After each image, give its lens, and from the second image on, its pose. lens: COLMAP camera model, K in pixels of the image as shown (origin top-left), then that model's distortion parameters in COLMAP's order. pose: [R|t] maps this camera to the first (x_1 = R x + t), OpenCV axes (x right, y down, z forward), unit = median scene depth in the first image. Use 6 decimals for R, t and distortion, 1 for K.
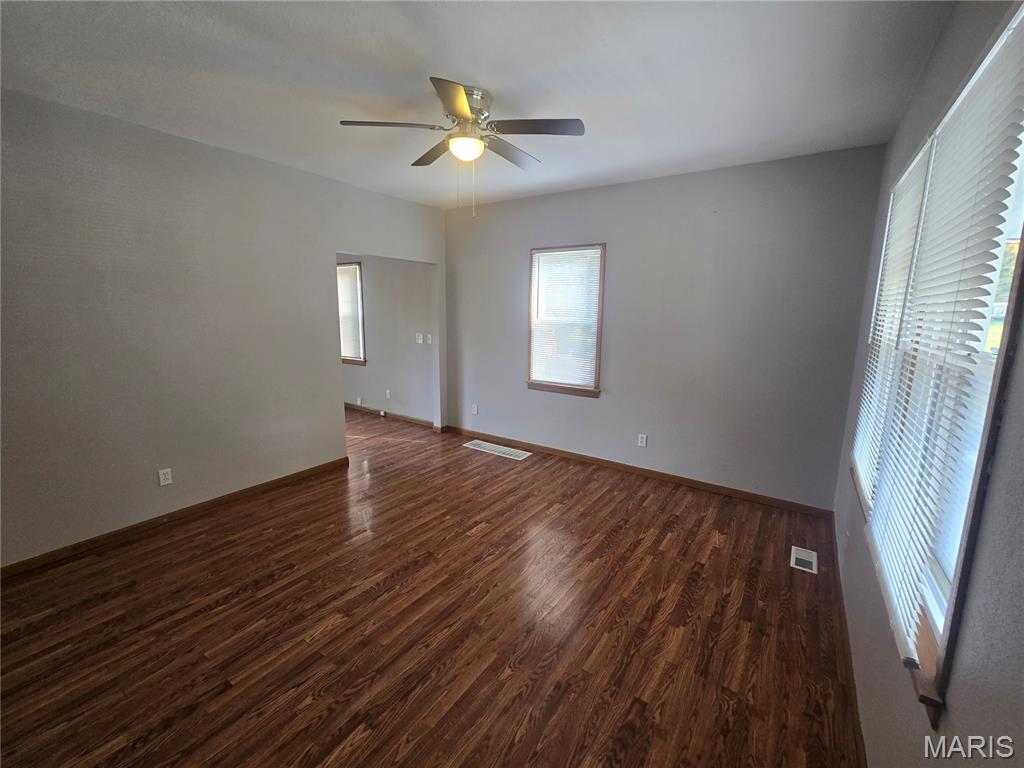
lens RADIAL K [[426.9, 0, 504.3], [0, 426.9, 380.9], [0, 0, 1]] dist [-0.000246, -0.000115]
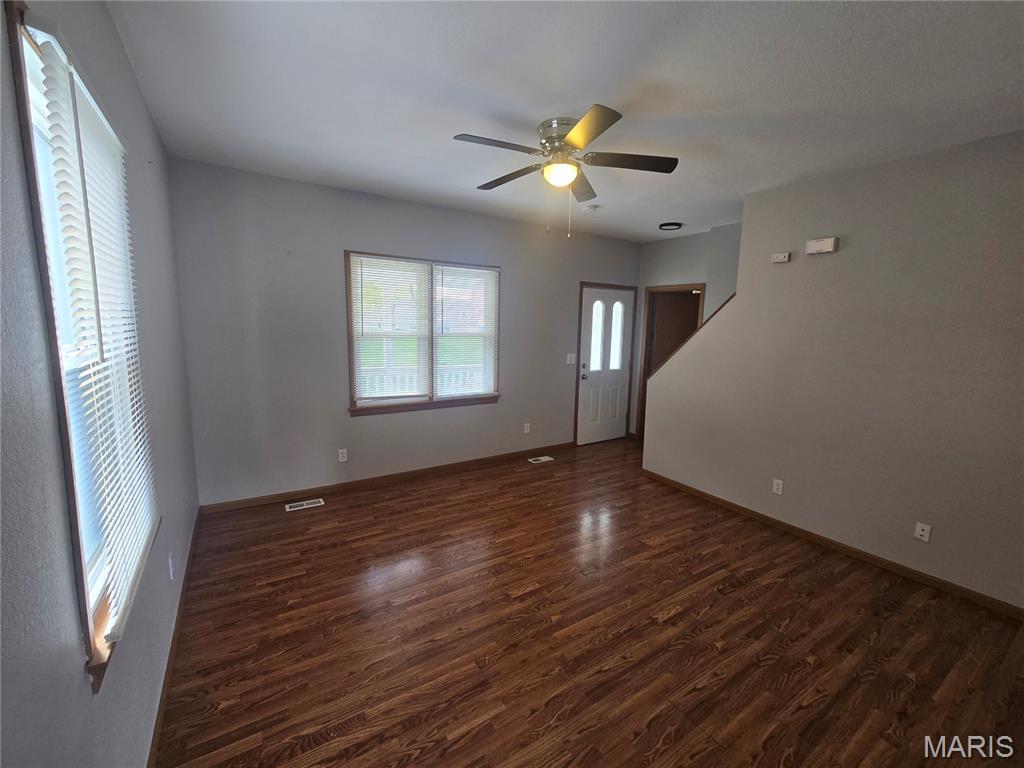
lens RADIAL K [[426.9, 0, 504.3], [0, 426.9, 380.9], [0, 0, 1]] dist [-0.000246, -0.000115]
pose [[-0.923114, -0.089316, 0.374010, -0.388420], [0.025717, 0.956132, 0.291804, -0.373344], [-0.383666, 0.278986, -0.880322, 2.097507]]
